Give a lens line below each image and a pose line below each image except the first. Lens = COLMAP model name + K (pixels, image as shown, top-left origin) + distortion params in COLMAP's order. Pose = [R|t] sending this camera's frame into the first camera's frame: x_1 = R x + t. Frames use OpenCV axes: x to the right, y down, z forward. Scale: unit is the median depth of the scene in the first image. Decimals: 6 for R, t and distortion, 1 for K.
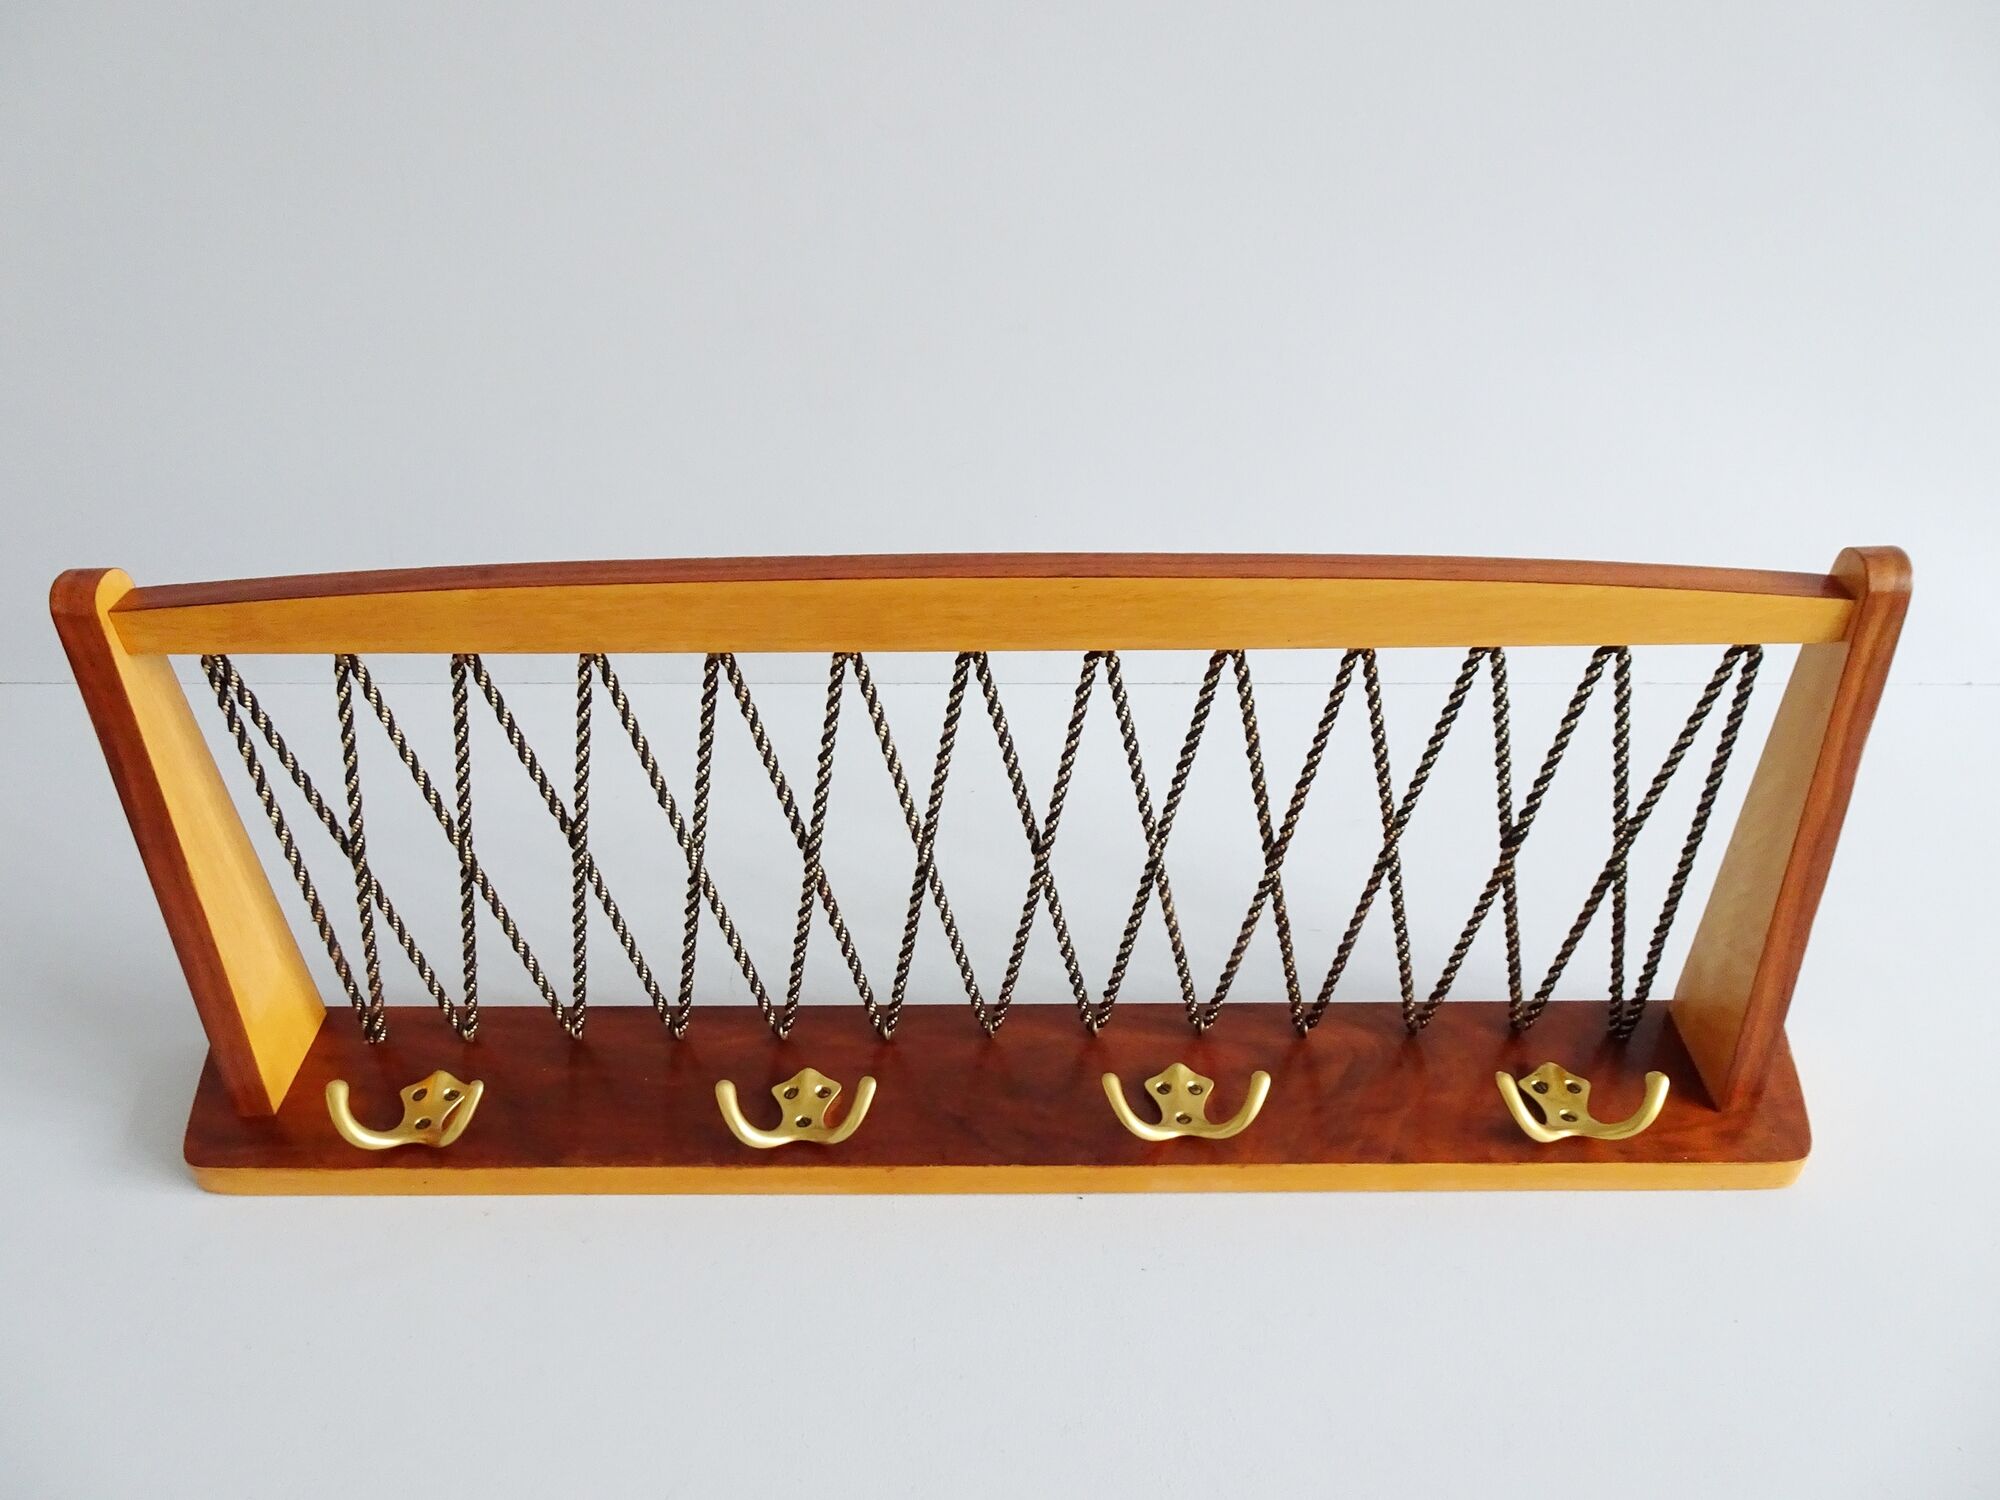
lens RADIAL K [[1439.8, 0, 999.0], [0, 1439.8, 756.7], [0, 0, 1]] dist [0.000701, 0.010667]
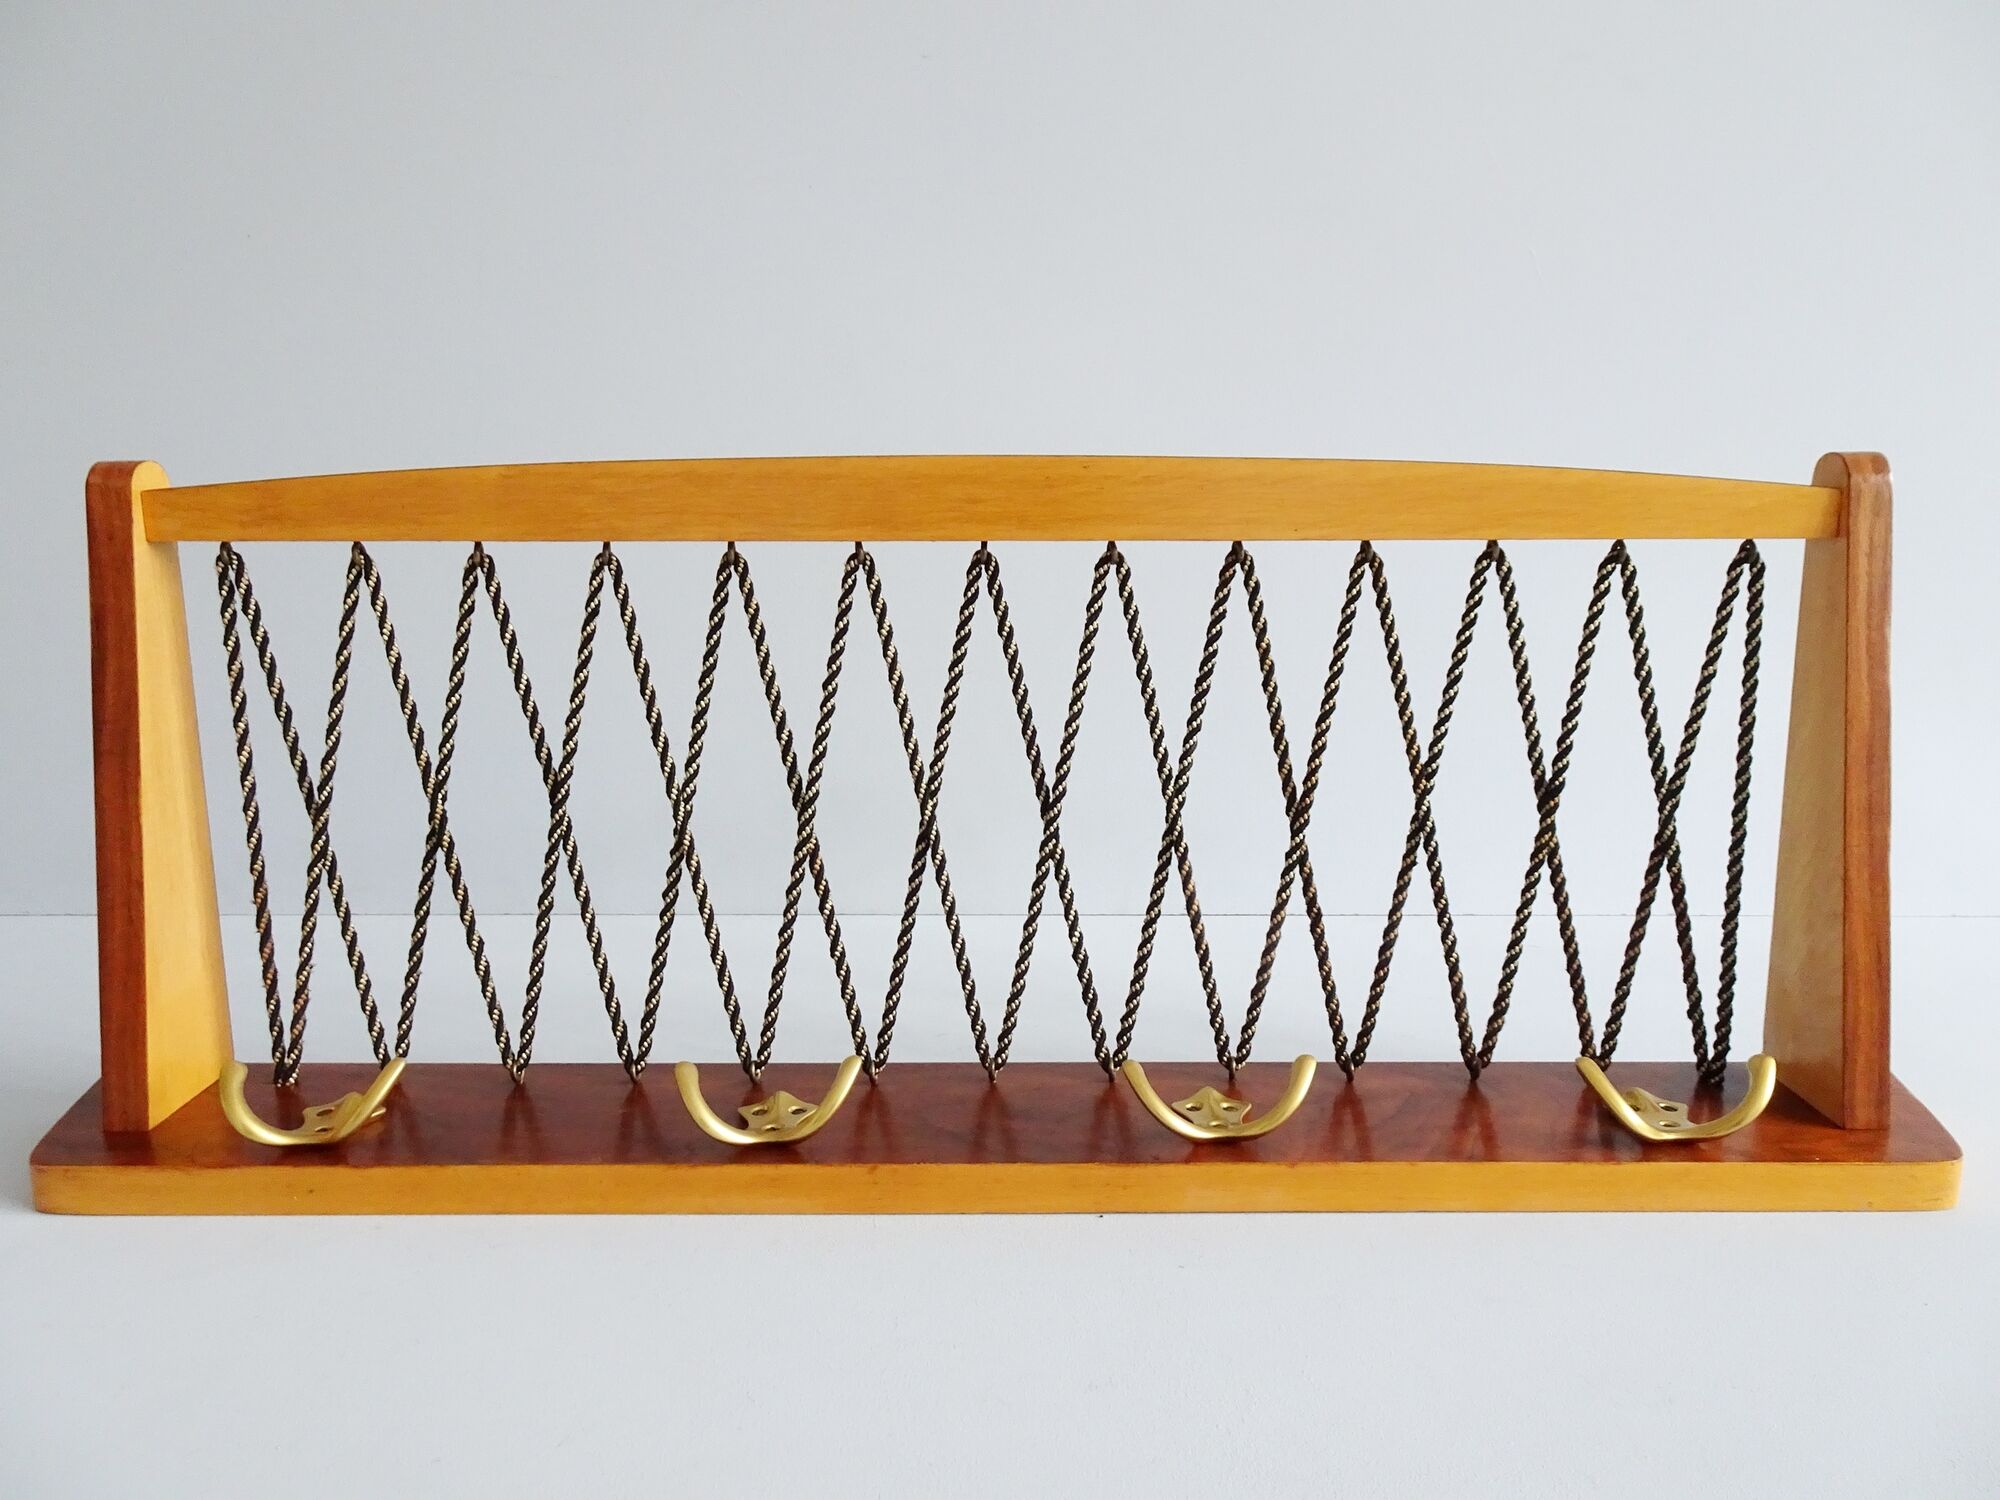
lens RADIAL K [[1439.8, 0, 996.2], [0, 1439.8, 755.1], [0, 0, 1]] dist [0.000701, 0.010667]
pose [[0.999890, 0.014316, 0.003805, -0.010756], [-0.011031, 0.891052, -0.453767, 0.465196], [-0.009887, 0.453675, 0.891112, 0.148262]]
